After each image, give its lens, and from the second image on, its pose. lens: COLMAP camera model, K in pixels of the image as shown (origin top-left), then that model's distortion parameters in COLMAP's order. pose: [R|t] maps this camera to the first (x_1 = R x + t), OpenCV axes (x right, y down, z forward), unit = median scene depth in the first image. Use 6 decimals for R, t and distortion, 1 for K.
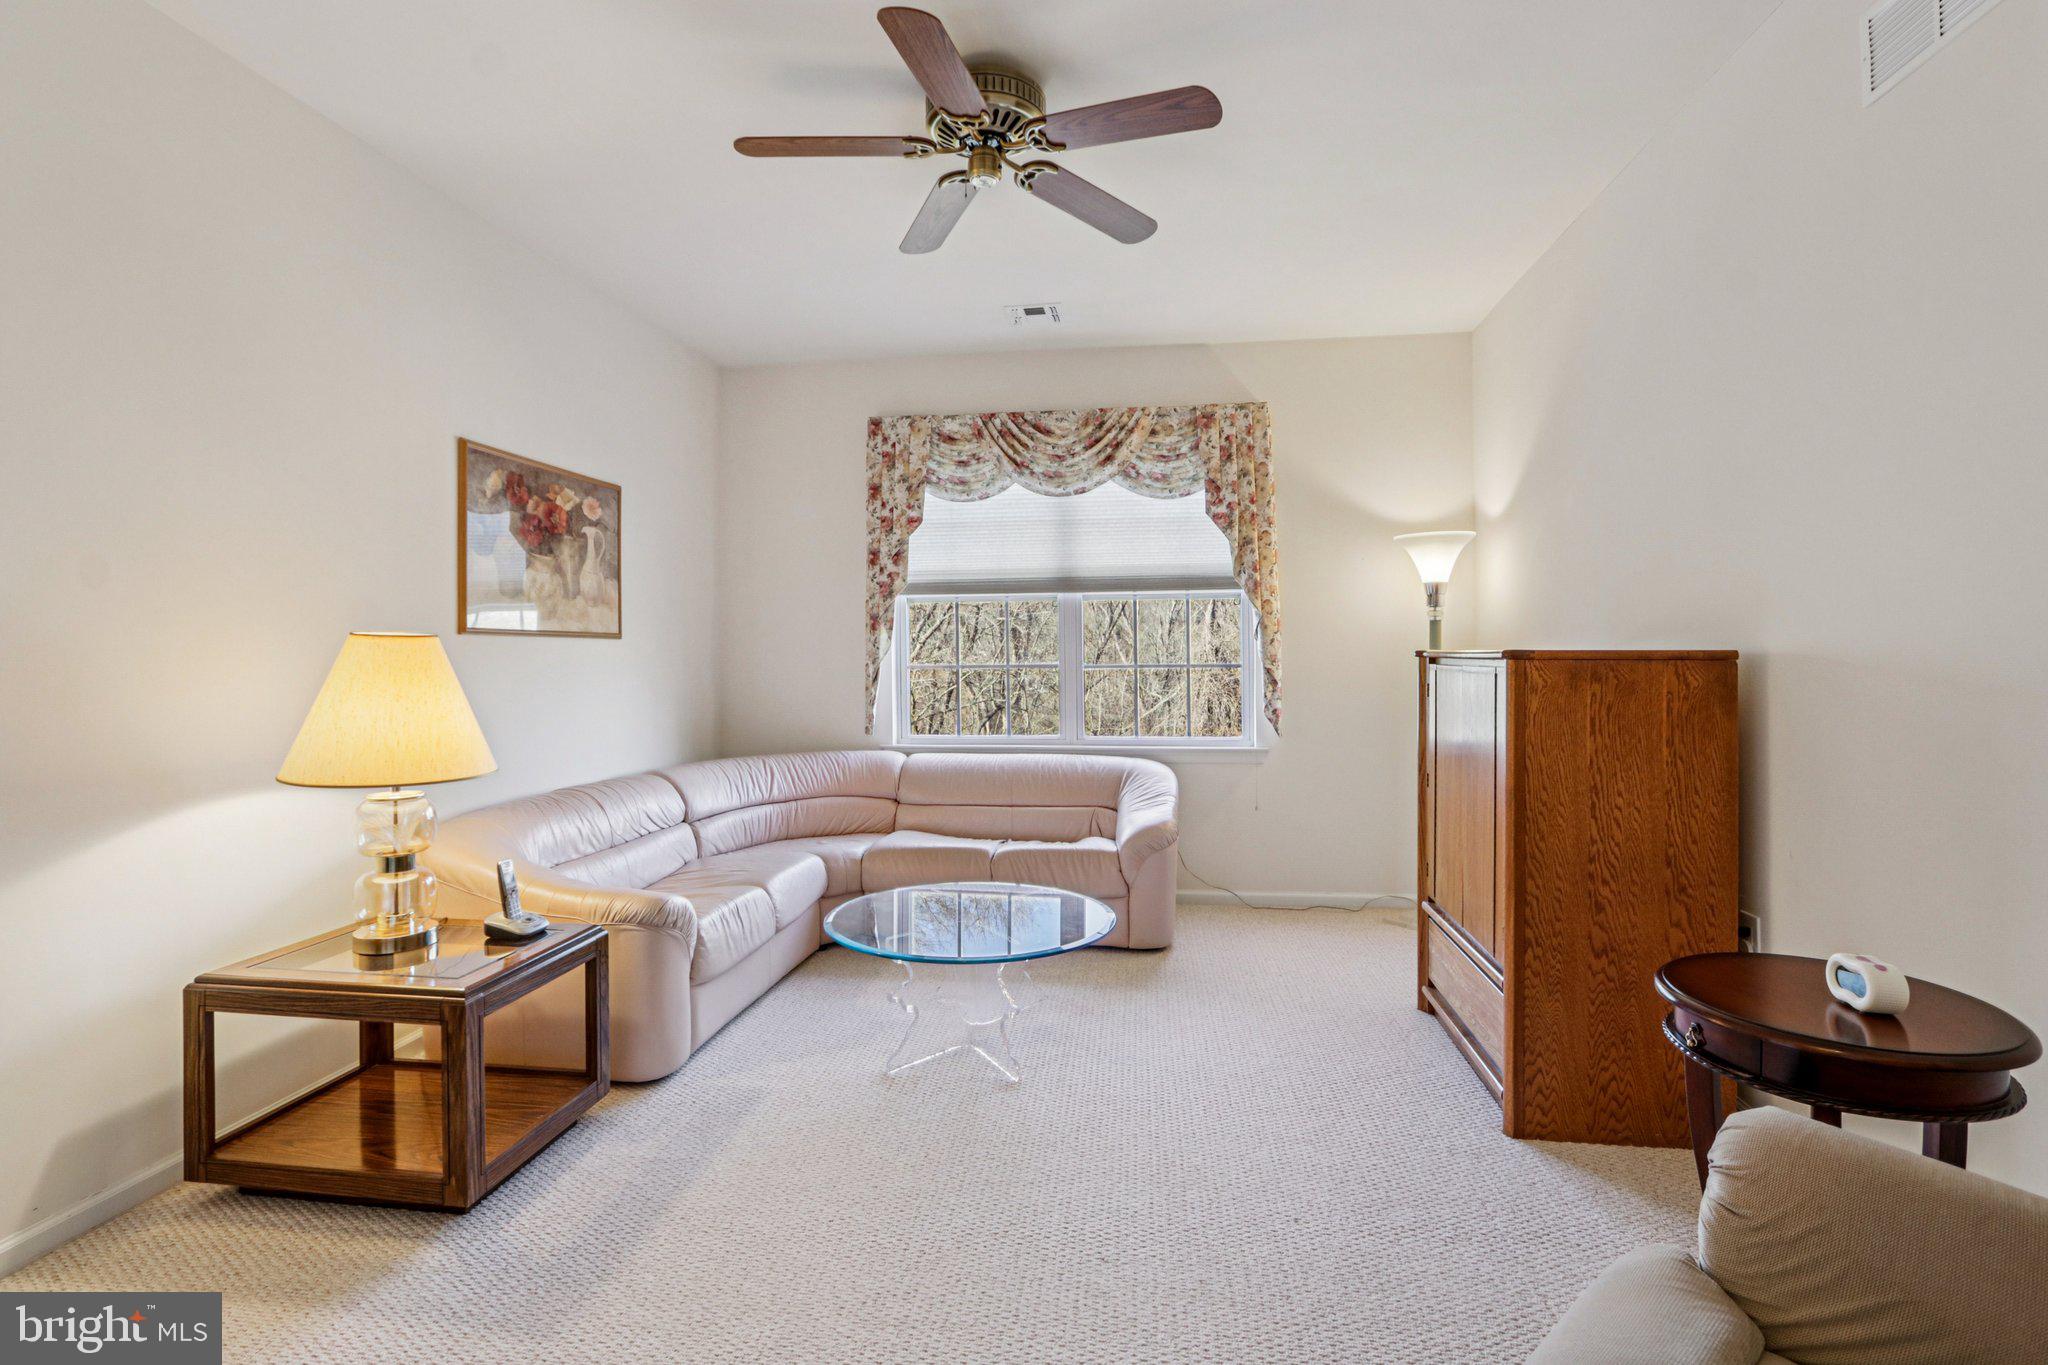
lens RADIAL K [[962.9, 0, 1017.2], [0, 962.9, 658.4], [0, 0, 1]] dist [-0.019241, 0.000744]
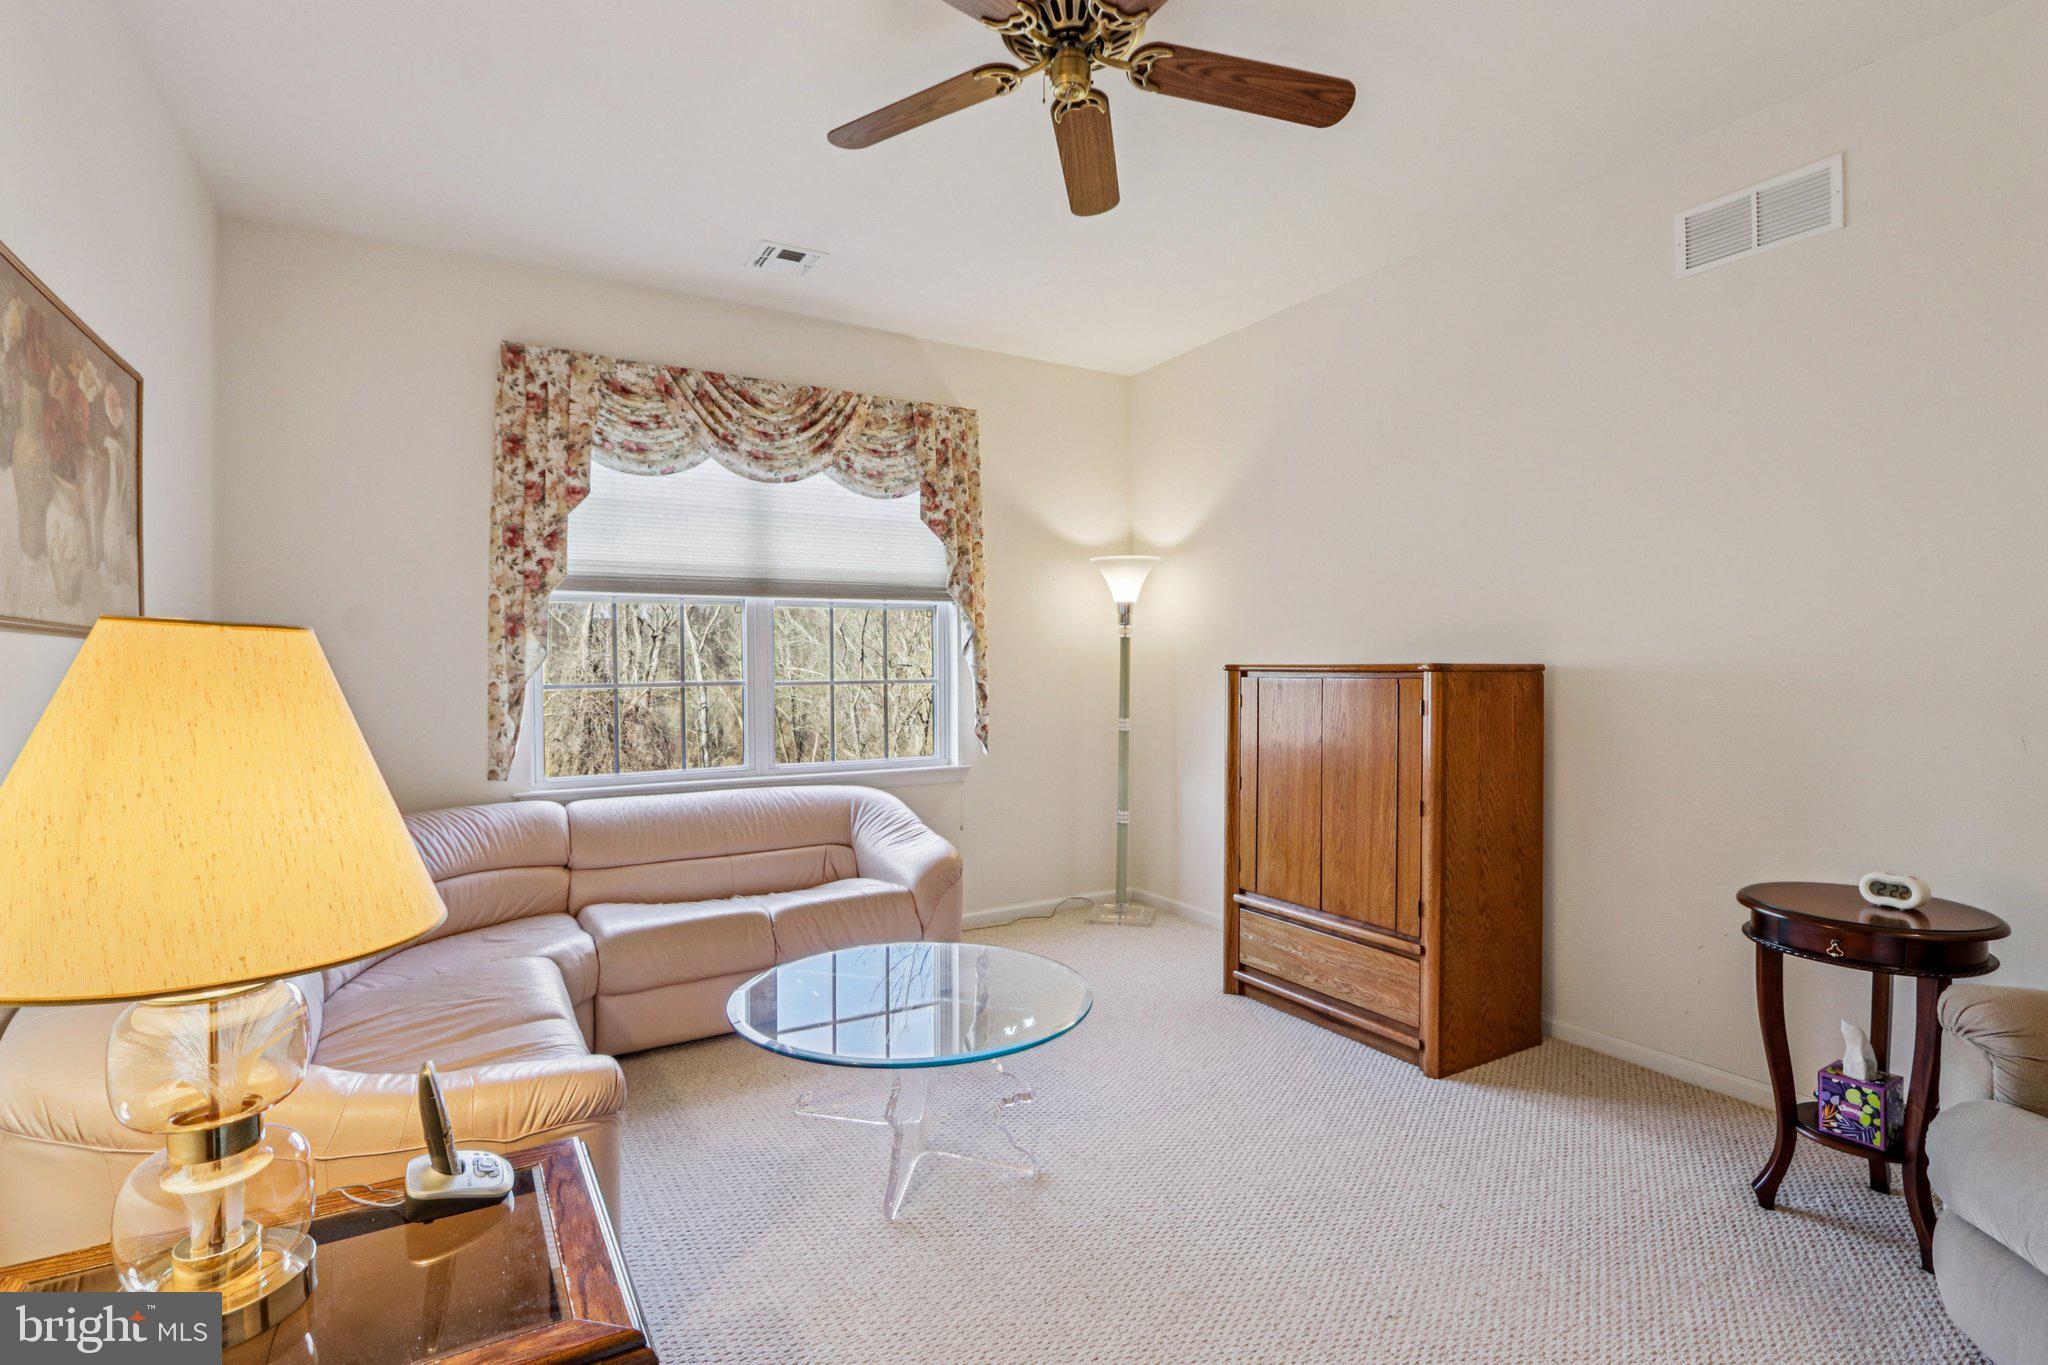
lens RADIAL K [[962.7, 0, 1024.0], [0, 962.7, 682.5], [0, 0, 1]] dist [-0.024531, 0.010315]
pose [[0.780918, -0.010544, 0.624545, -0.309510], [0.005144, 0.999932, 0.010450, -0.000437], [-0.624613, -0.004948, 0.780919, 0.203393]]
